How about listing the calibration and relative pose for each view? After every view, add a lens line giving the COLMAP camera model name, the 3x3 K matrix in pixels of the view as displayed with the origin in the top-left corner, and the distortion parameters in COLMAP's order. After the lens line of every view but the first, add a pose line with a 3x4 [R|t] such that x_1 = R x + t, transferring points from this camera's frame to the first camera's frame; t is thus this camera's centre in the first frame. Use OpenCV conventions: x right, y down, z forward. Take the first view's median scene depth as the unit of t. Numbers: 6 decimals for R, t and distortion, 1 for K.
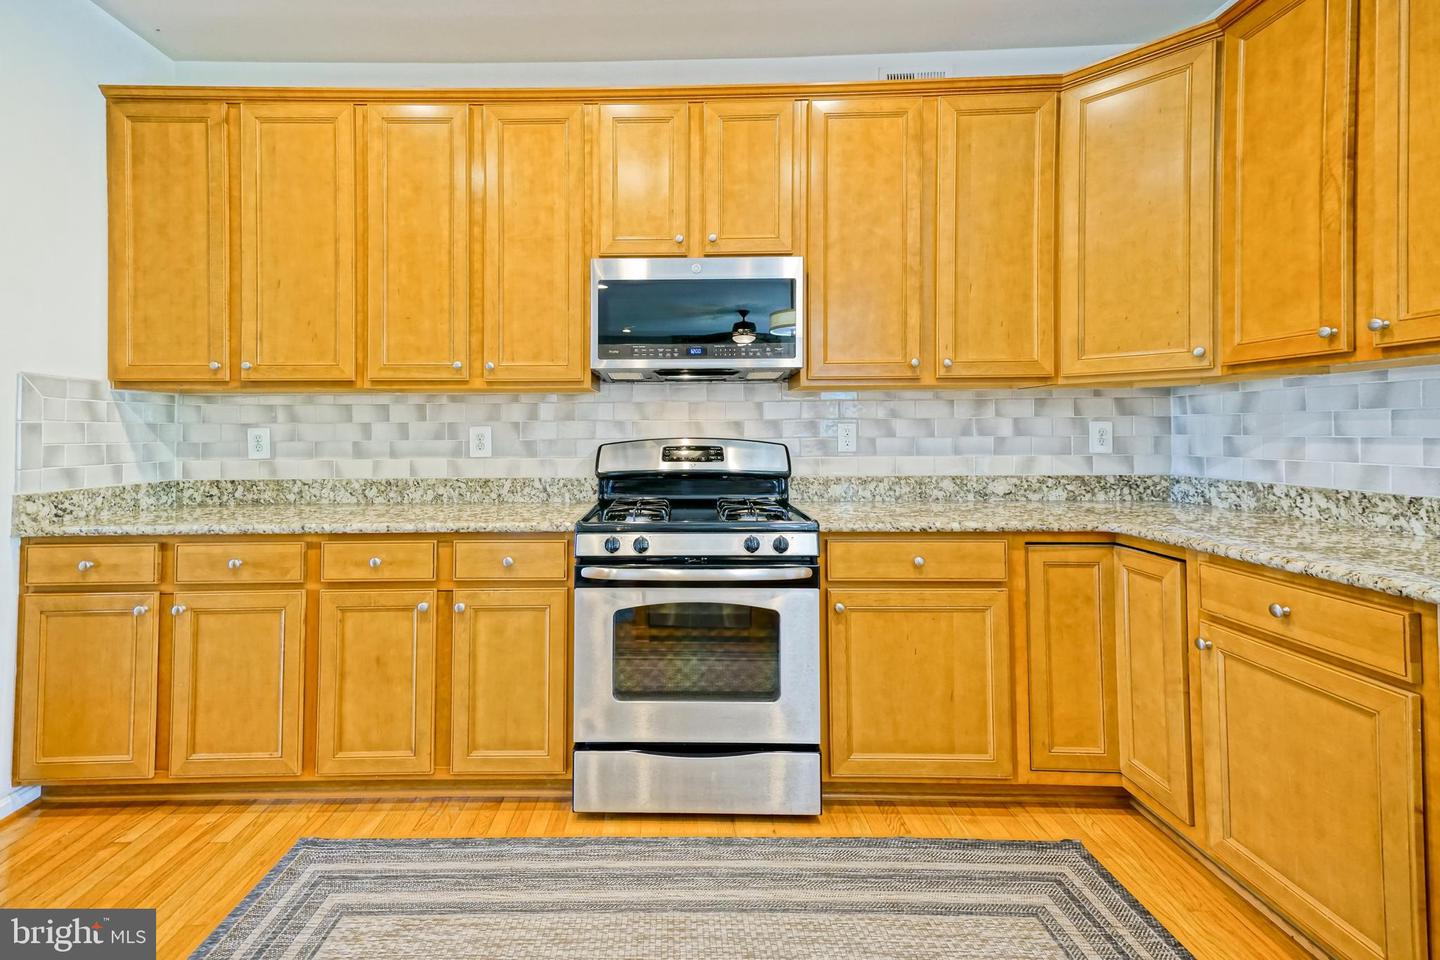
lens RADIAL K [[638.0, 0, 665.8], [0, 638.0, 422.7], [0, 0, 1]] dist [0.038650, -0.002127]
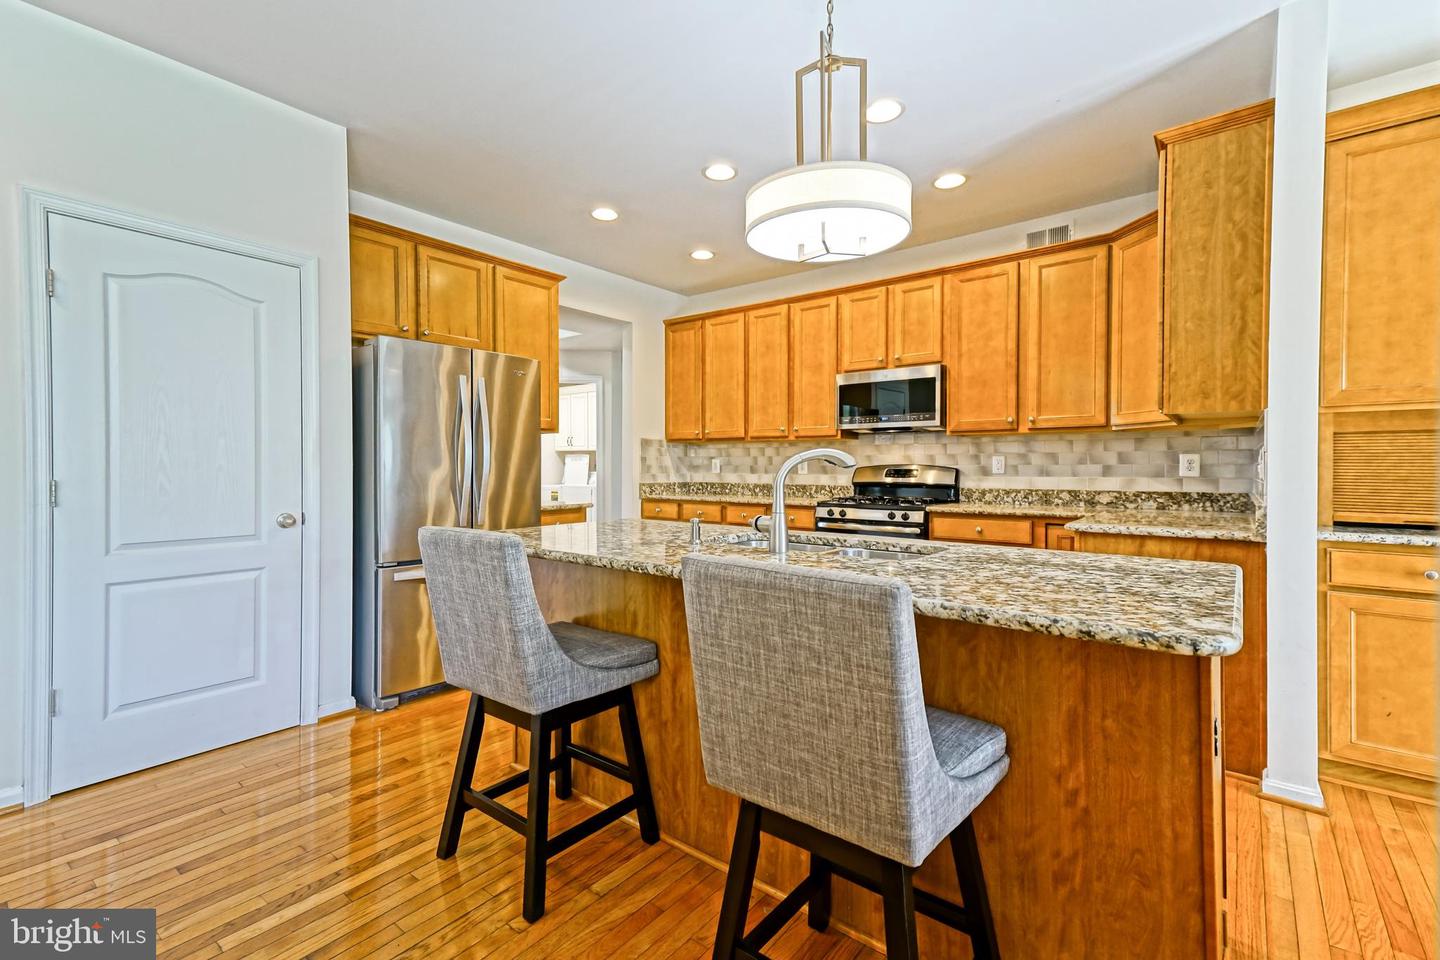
lens RADIAL K [[638.0, 0, 720.8], [0, 638.0, 481.8], [0, 0, 1]] dist [0.038650, -0.002127]
pose [[0.792890, 0.021819, -0.608974, 0.806681], [0.001655, 0.999278, 0.037957, 0.004048], [0.609363, -0.031104, 0.792281, -0.806030]]
